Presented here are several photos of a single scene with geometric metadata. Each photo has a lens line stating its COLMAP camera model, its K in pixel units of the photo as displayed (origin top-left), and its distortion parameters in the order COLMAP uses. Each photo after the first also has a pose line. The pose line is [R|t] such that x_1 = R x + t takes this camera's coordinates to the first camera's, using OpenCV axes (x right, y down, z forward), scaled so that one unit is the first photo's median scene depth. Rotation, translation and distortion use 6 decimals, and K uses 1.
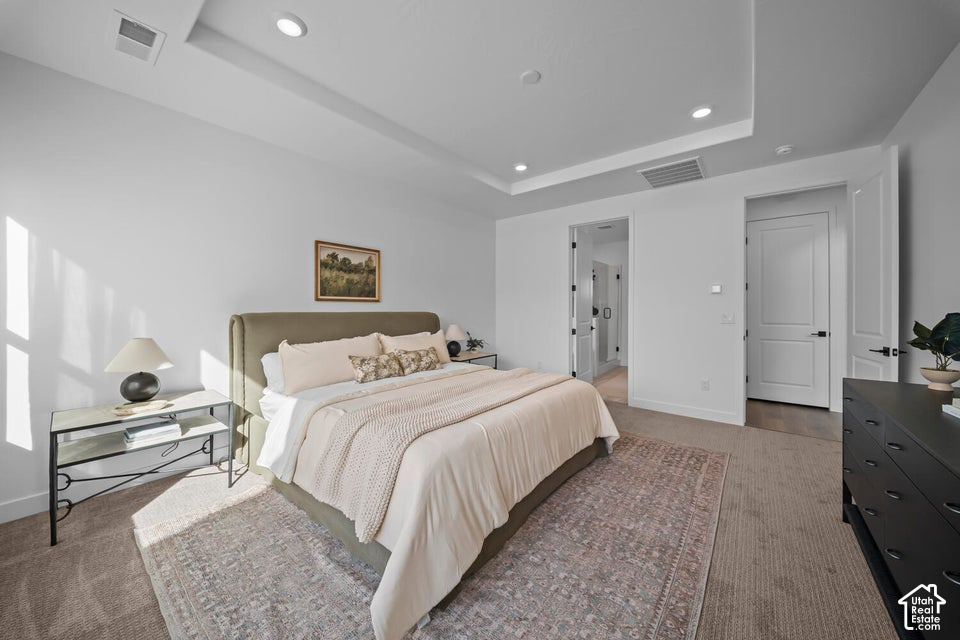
lens RADIAL K [[337.0, 0, 476.1], [0, 337.0, 311.8], [0, 0, 1]] dist [-0.003127, -0.003370]
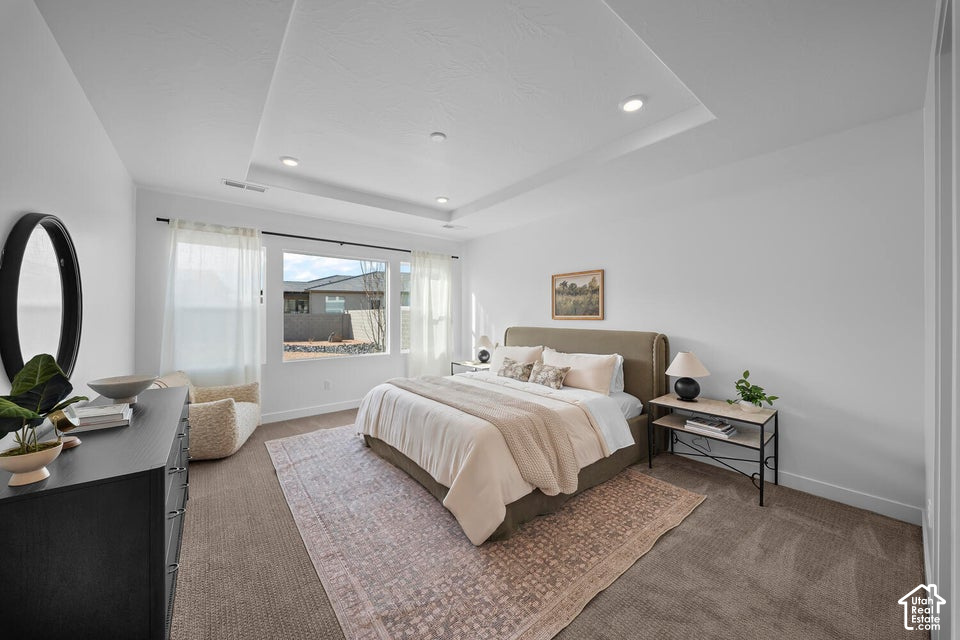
lens RADIAL K [[337.0, 0, 474.8], [0, 337.0, 316.2], [0, 0, 1]] dist [-0.003127, -0.003370]
pose [[-0.212849, -0.002894, -0.977081, 0.857853], [-0.011803, 0.999930, -0.000391, -0.038312], [0.977014, 0.011449, -0.212868, 0.910964]]
